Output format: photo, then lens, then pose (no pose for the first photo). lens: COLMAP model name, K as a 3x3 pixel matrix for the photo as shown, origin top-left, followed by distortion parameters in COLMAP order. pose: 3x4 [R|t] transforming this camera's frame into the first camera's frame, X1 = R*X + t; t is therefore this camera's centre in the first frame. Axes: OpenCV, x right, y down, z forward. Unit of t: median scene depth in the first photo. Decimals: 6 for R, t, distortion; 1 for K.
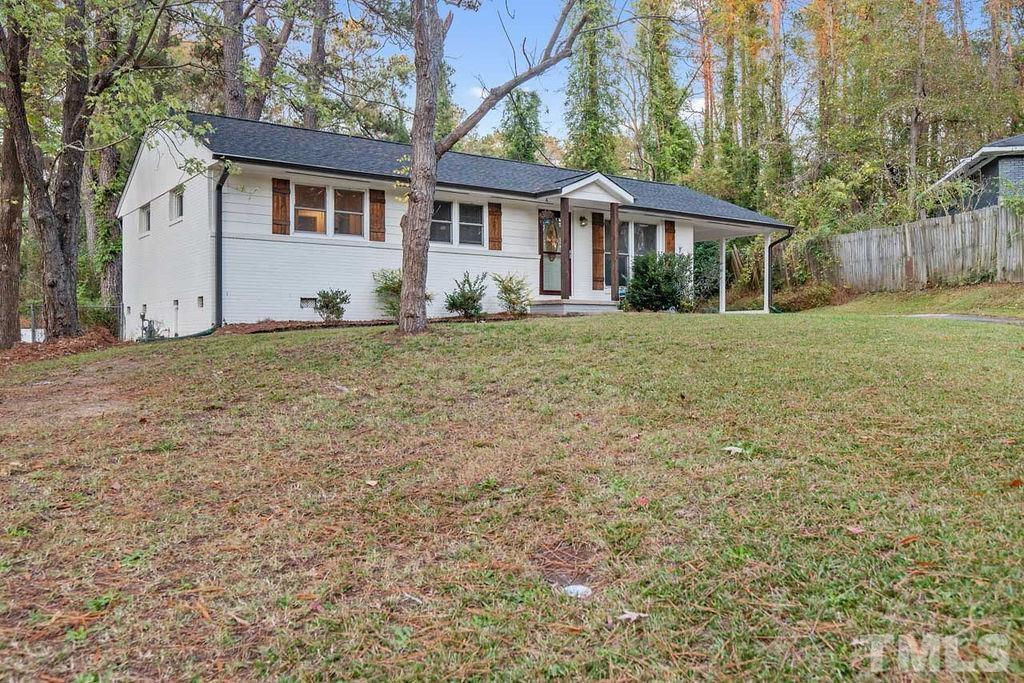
lens RADIAL K [[855.7, 0, 511.9], [0, 855.7, 339.1], [0, 0, 1]] dist [0.000268, 0.000232]
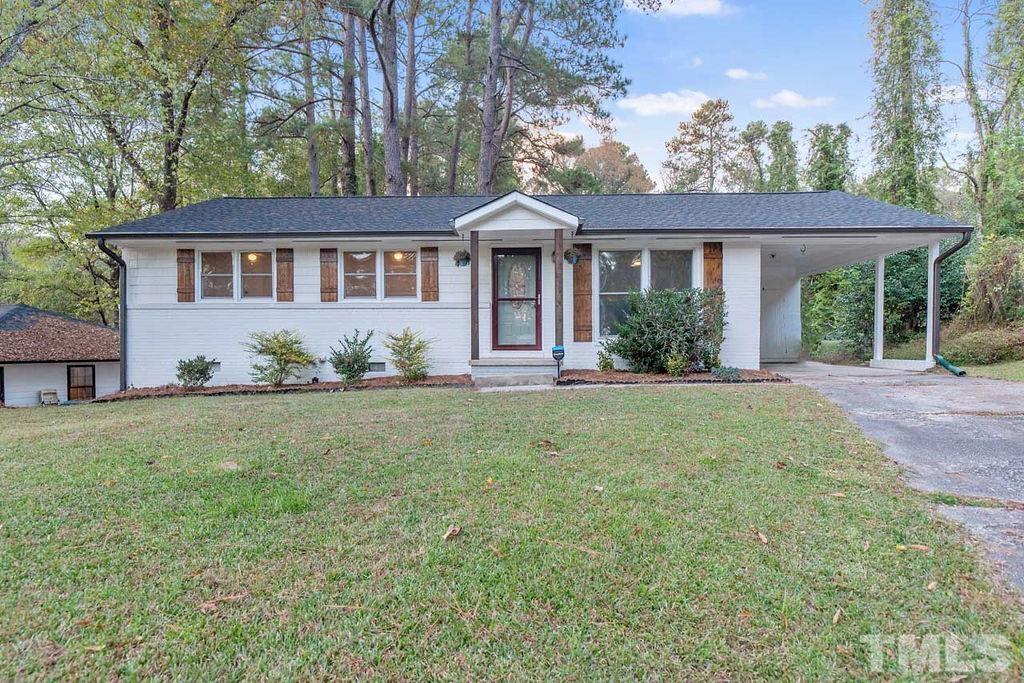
lens RADIAL K [[637.1, 0, 512.4], [0, 637.1, 346.8], [0, 0, 1]] dist [0.004879, -0.000495]
pose [[0.787241, -0.019122, -0.616348, 0.447384], [-0.000468, 0.999500, -0.031607, -0.038151], [0.616645, 0.025171, 0.786839, 0.553023]]
